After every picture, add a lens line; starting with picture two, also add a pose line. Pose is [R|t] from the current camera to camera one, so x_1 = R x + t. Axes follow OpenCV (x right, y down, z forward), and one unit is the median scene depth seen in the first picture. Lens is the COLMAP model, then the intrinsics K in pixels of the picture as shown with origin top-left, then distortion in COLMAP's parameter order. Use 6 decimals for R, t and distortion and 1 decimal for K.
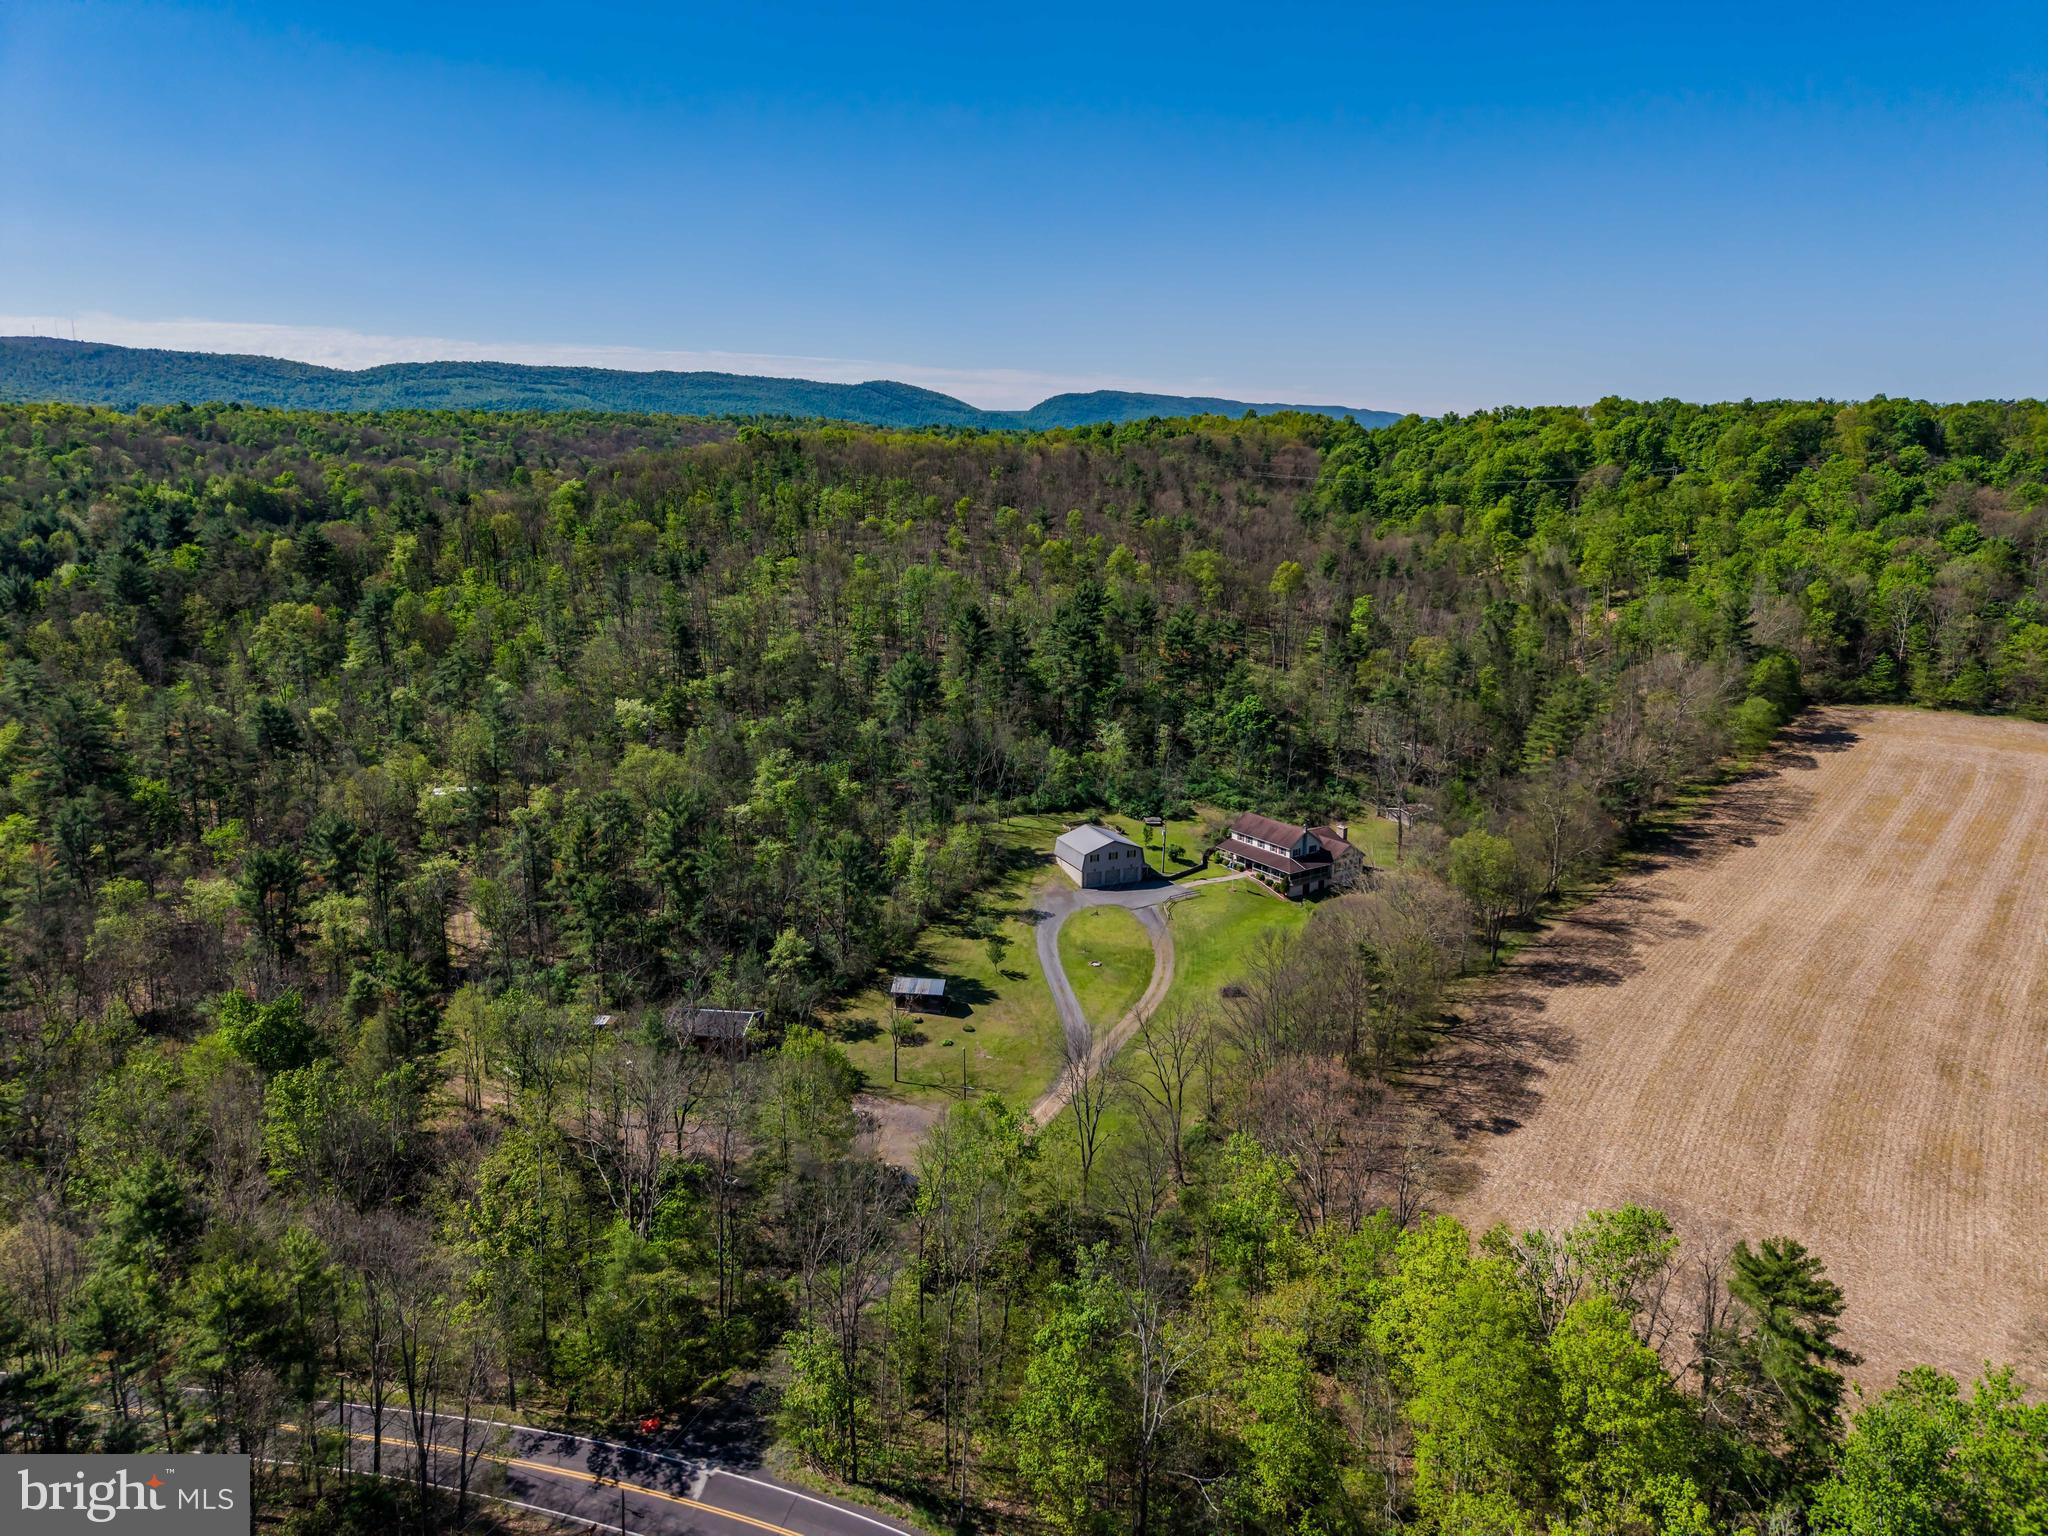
lens RADIAL K [[1381.1, 0, 1014.4], [0, 1381.1, 779.1], [0, 0, 1]] dist [0.017721, -0.018999]
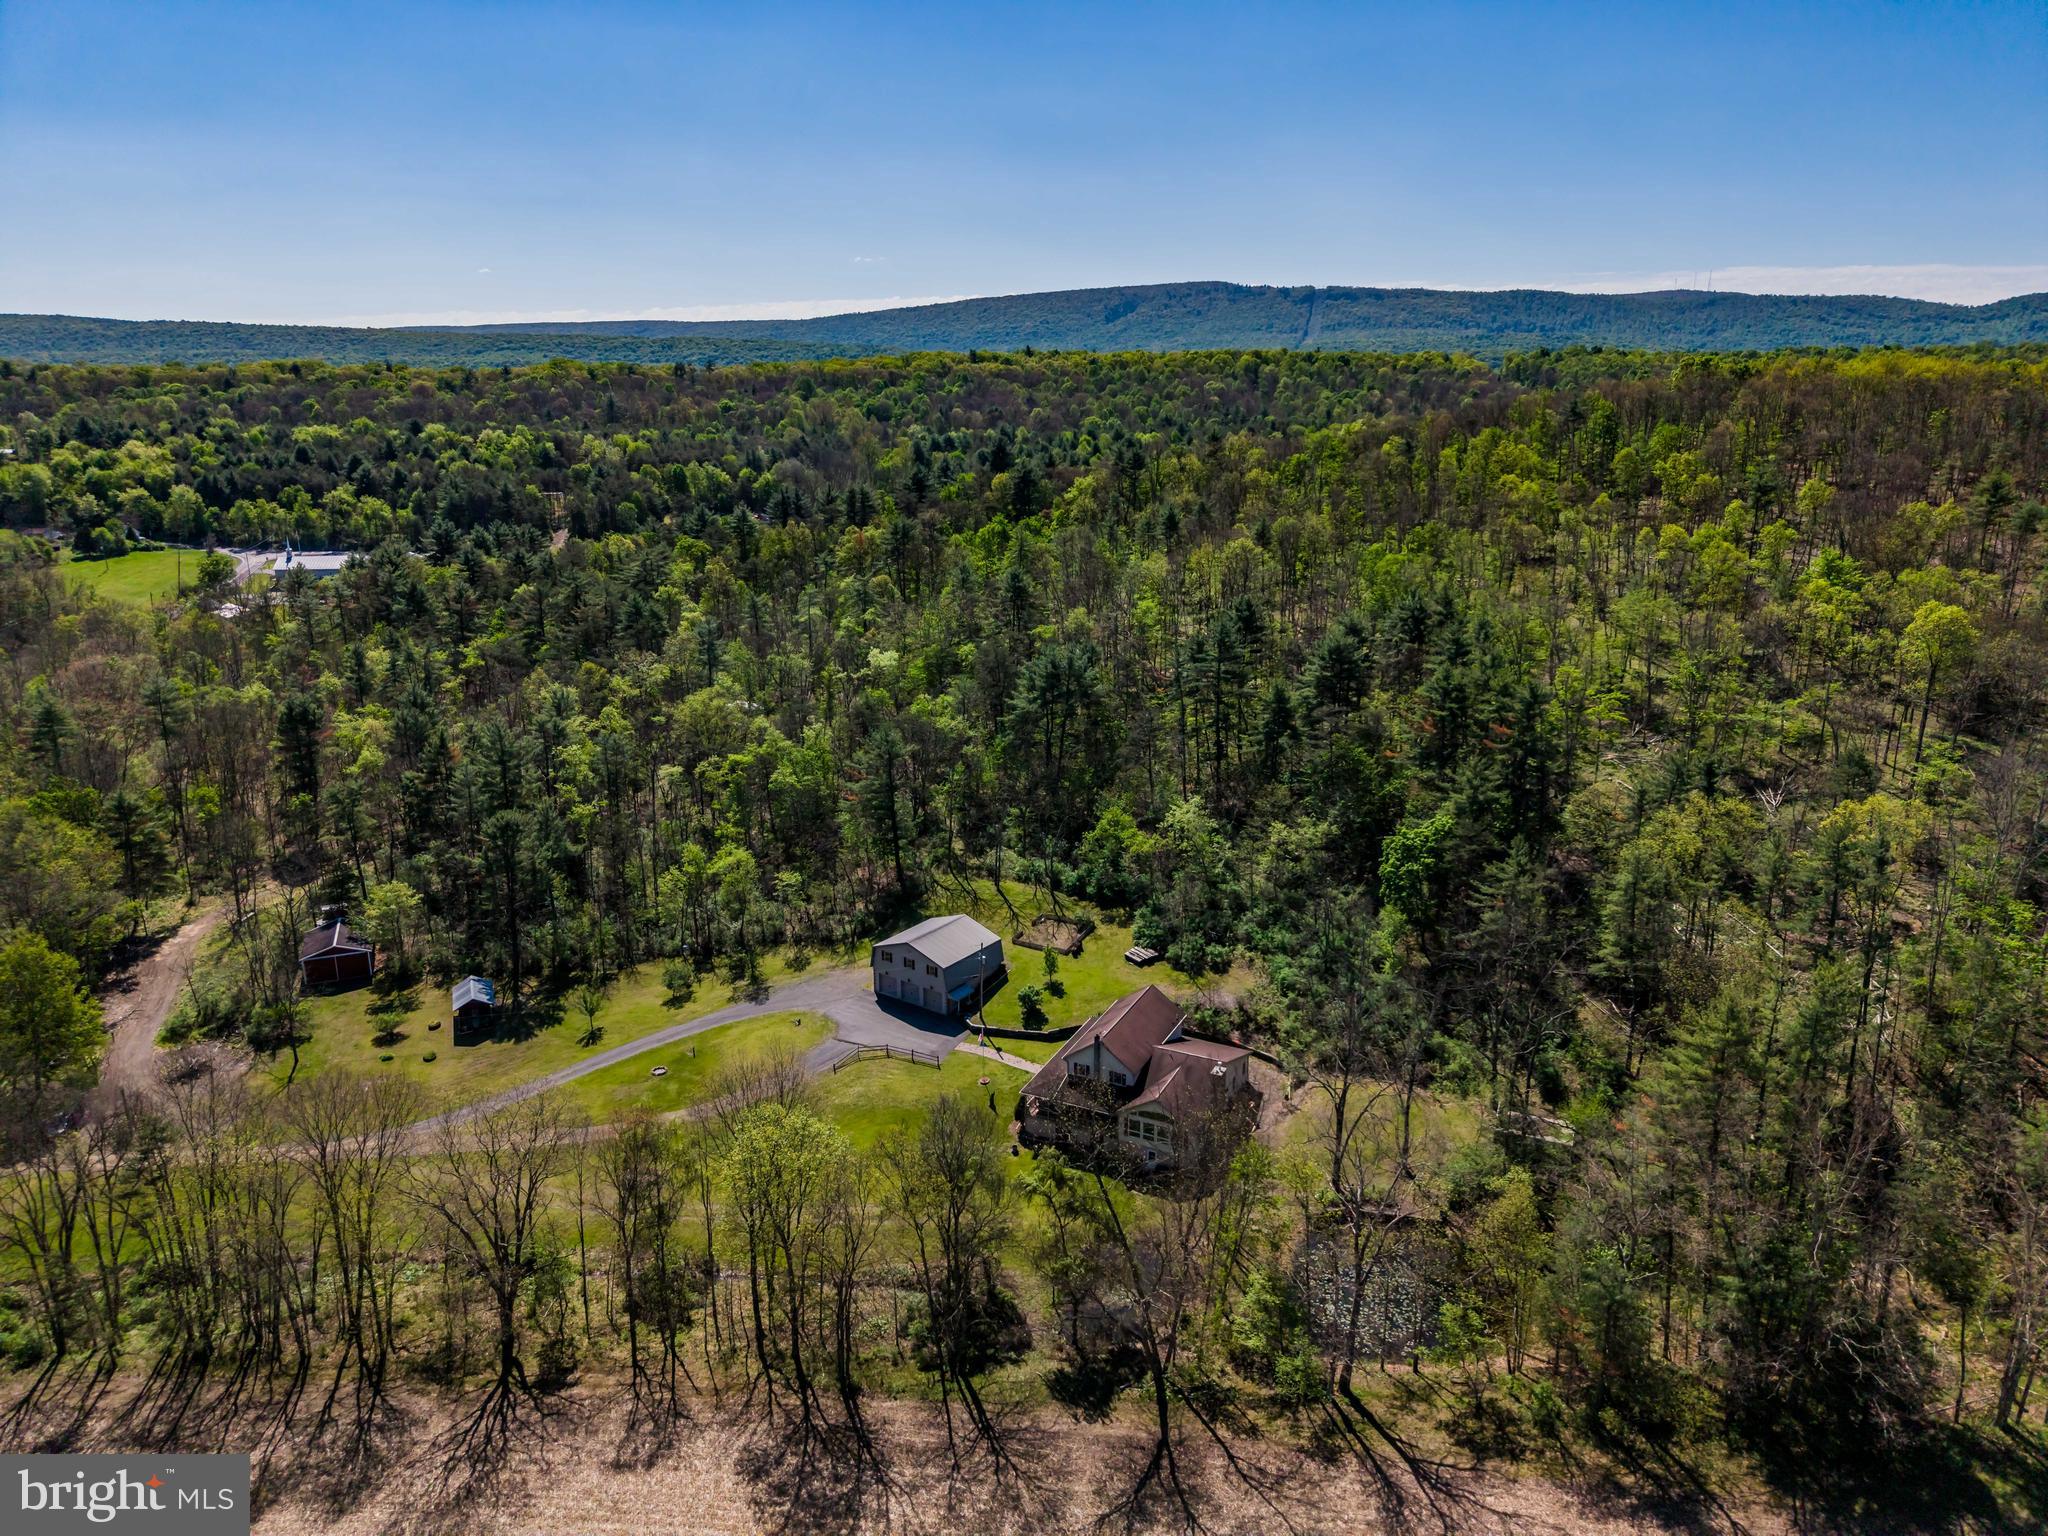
lens RADIAL K [[1381.1, 0, 1035.0], [0, 1381.1, 784.7], [0, 0, 1]] dist [0.017721, -0.018999]
pose [[0.505950, 0.233797, -0.830273, 0.569868], [-0.199875, 0.968144, 0.150821, -0.129121], [0.839085, 0.089643, 0.536563, 0.571731]]
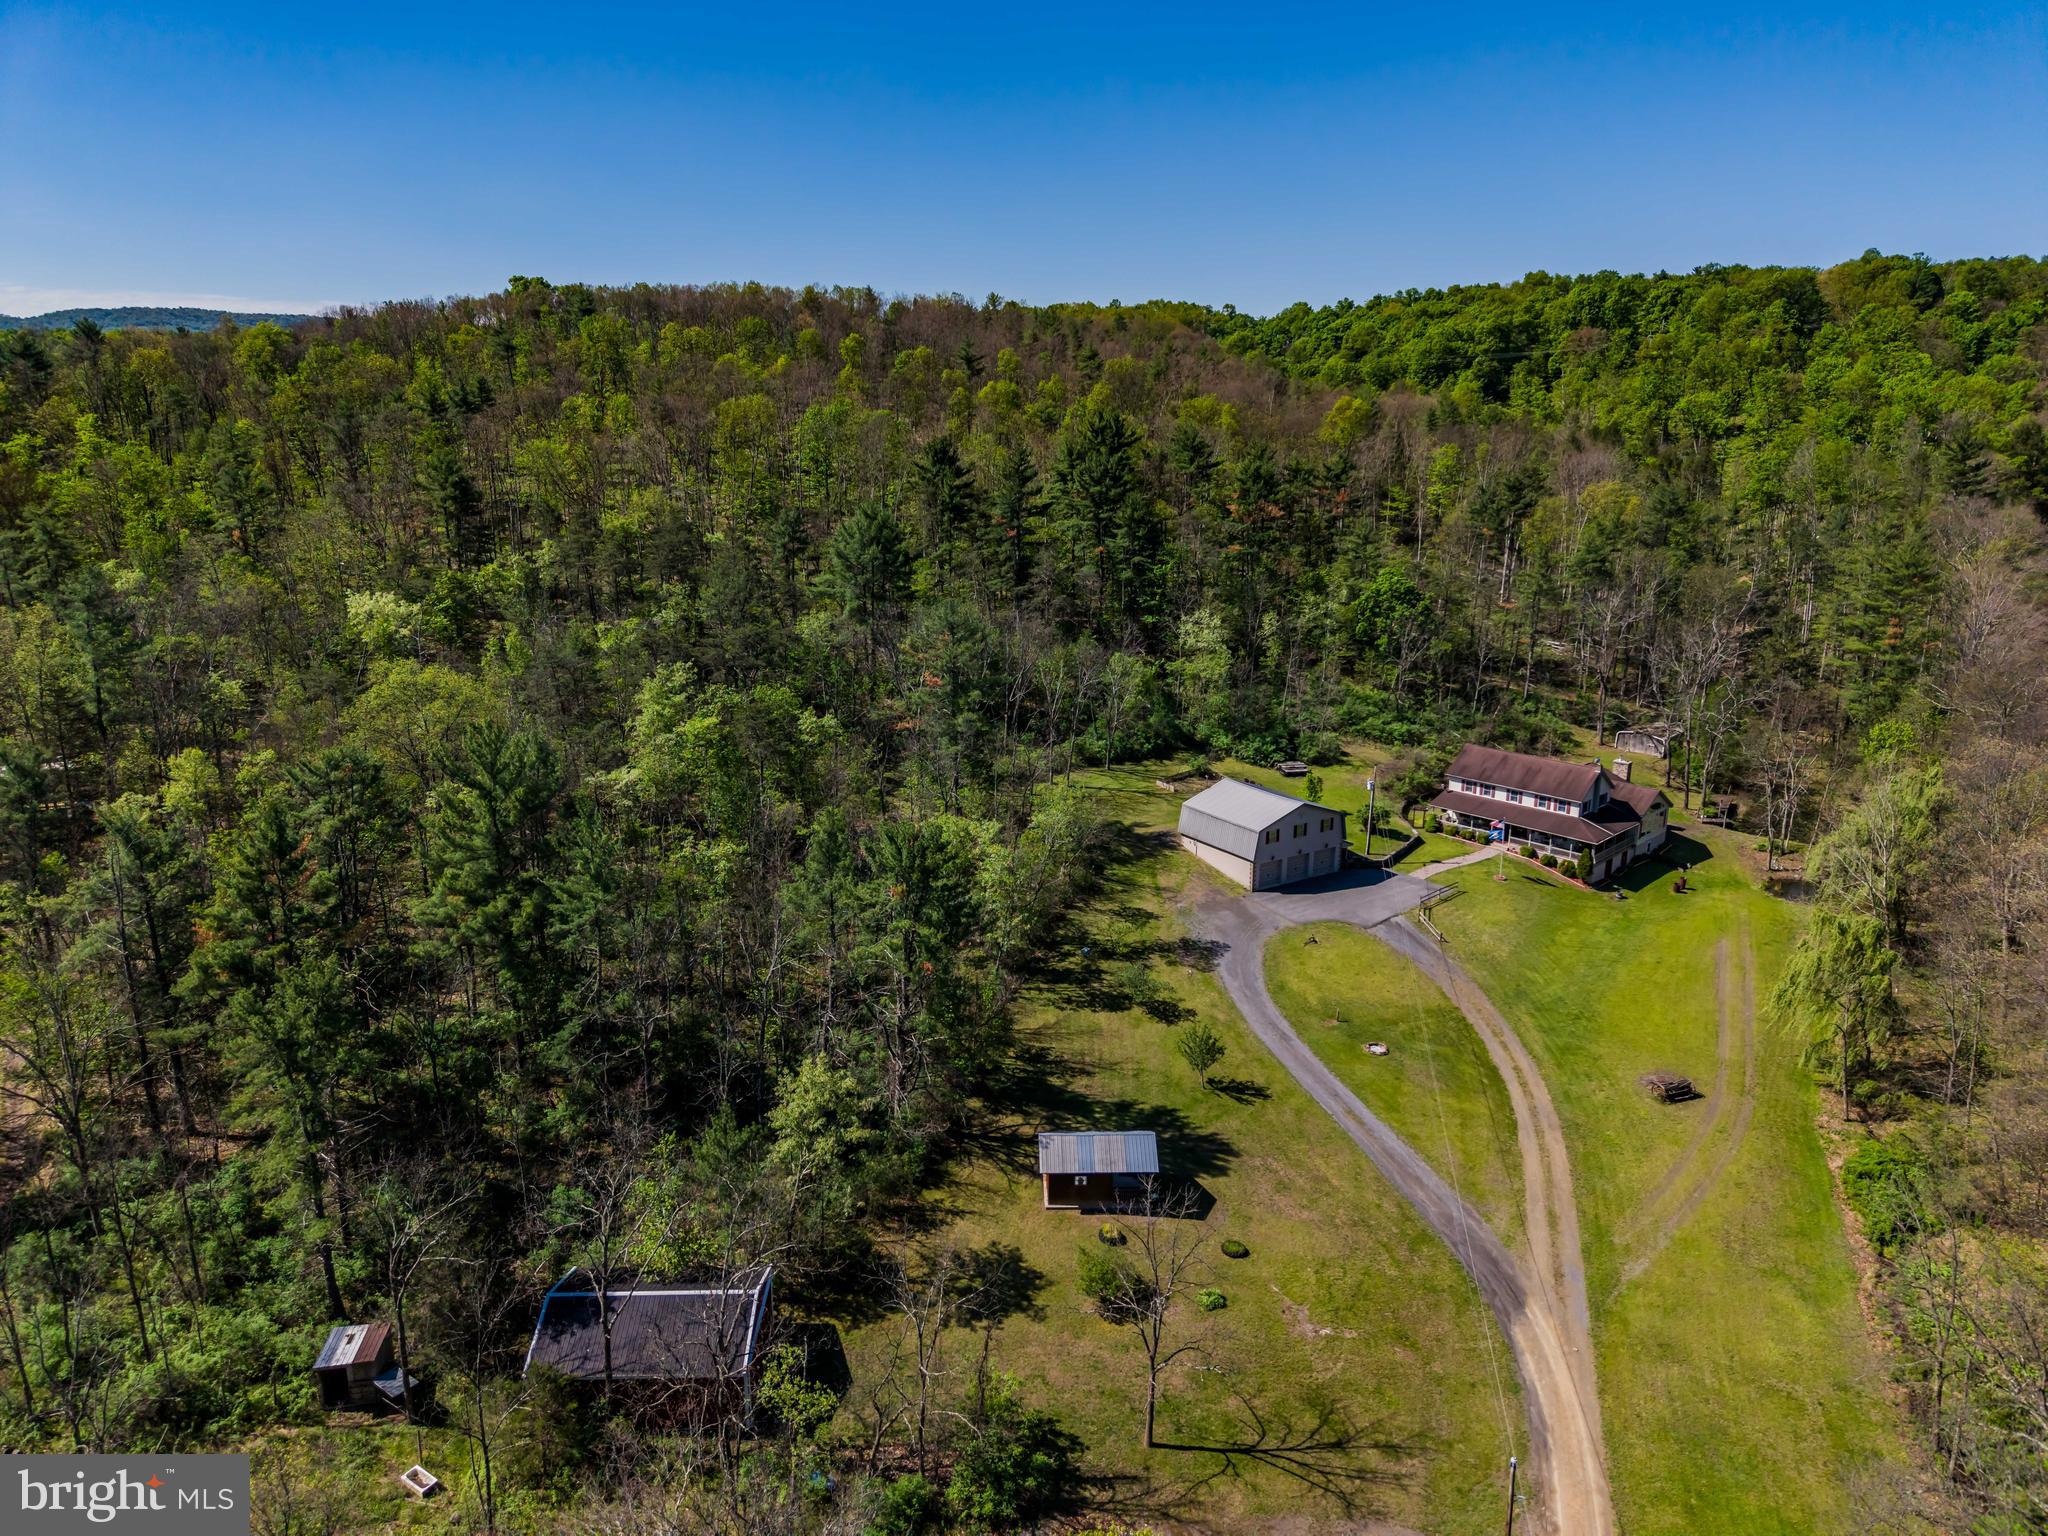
lens RADIAL K [[1381.1, 0, 1013.5], [0, 1381.1, 750.1], [0, 0, 1]] dist [0.017721, -0.018999]
pose [[0.986216, -0.043782, 0.159565, -0.112145], [0.042755, 0.999037, 0.009860, 0.010735], [-0.159843, -0.002902, 0.987138, 0.395466]]
